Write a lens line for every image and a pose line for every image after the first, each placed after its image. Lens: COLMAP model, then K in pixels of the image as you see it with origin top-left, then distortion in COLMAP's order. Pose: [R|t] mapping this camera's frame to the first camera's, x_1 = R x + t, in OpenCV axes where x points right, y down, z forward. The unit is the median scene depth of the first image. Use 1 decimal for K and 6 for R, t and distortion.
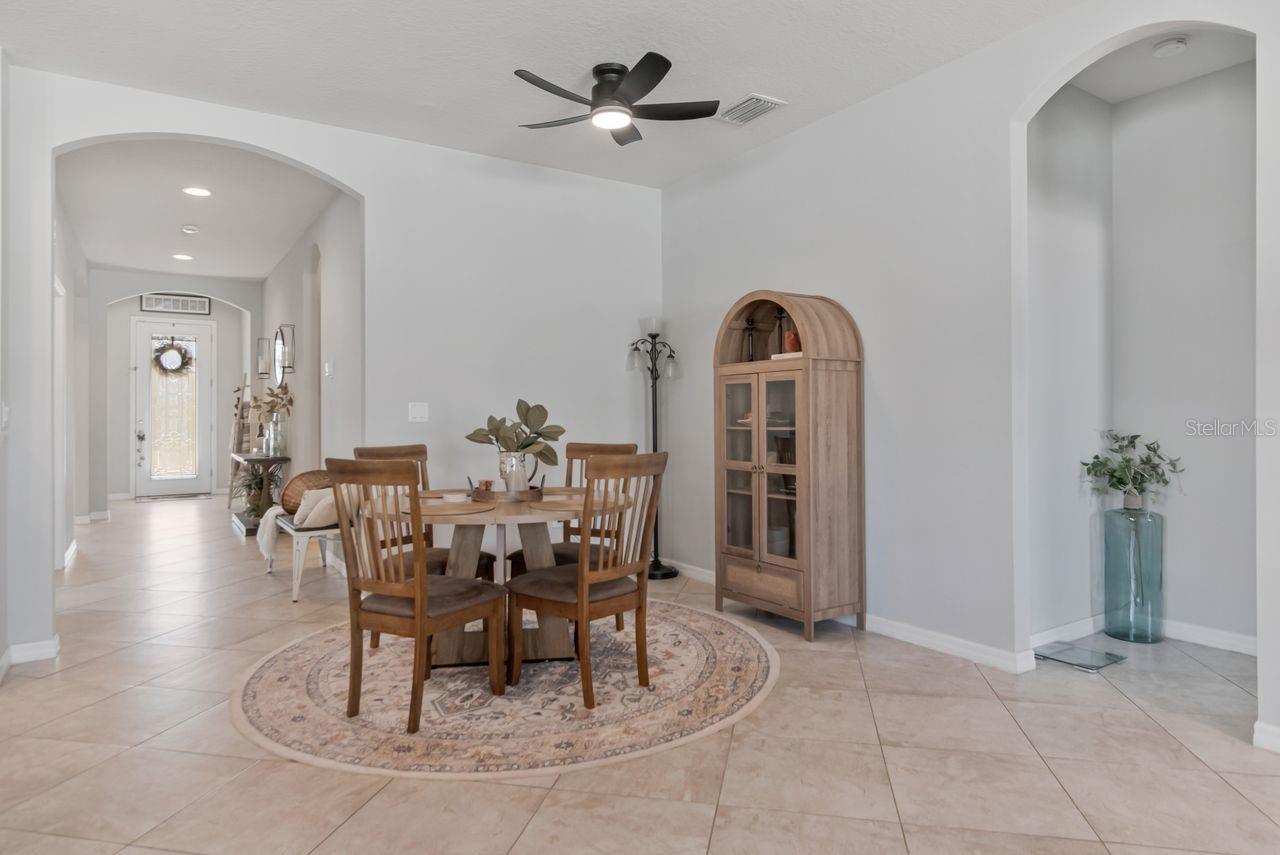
lens RADIAL K [[746.1, 0, 631.4], [0, 746.1, 422.0], [0, 0, 1]] dist [-0.000429, -0.002712]
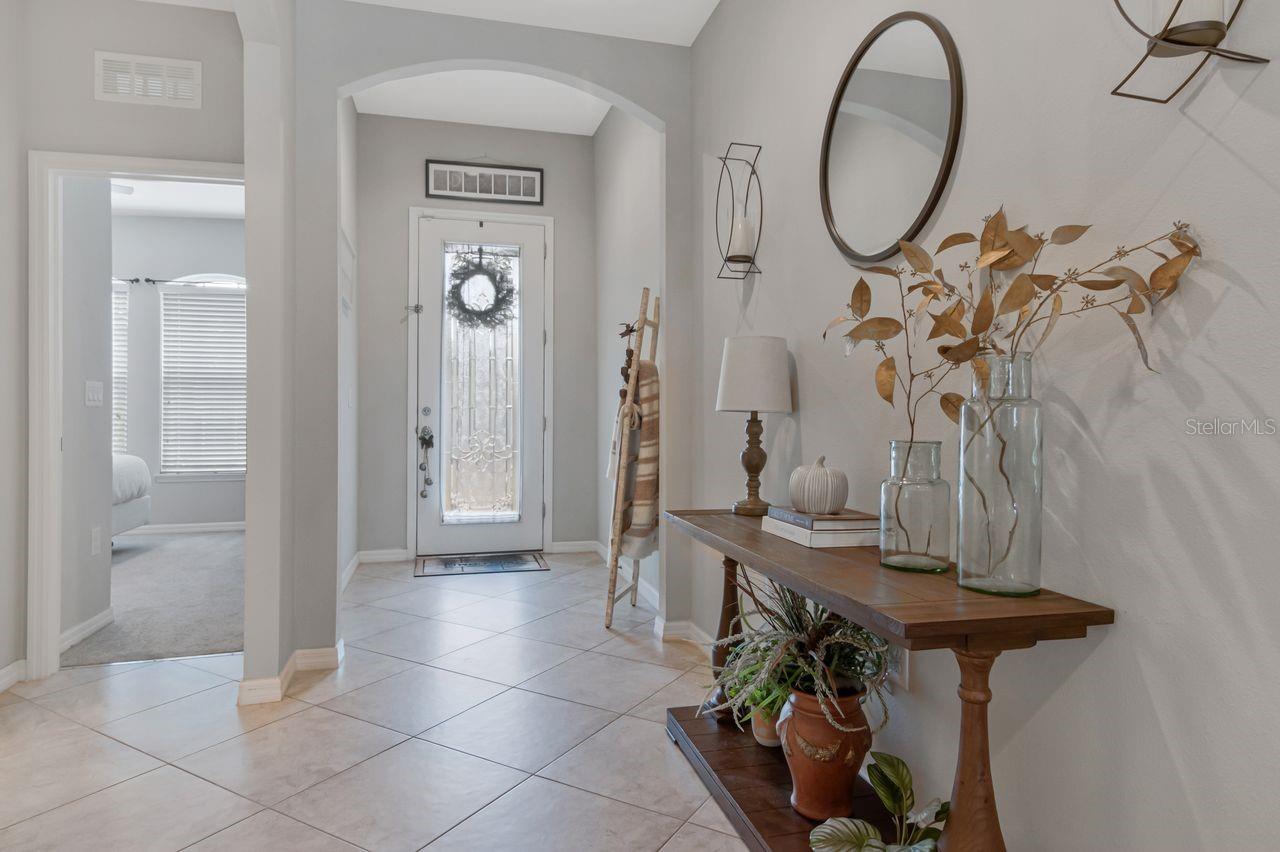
lens RADIAL K [[746.1, 0, 648.8], [0, 746.1, 414.9], [0, 0, 1]] dist [-0.000429, -0.002712]
pose [[0.950088, 0.003666, -0.311960, -0.342145], [-0.003719, 0.999993, 0.000425, 0.001395], [0.311959, 0.000757, 0.950095, 0.544009]]
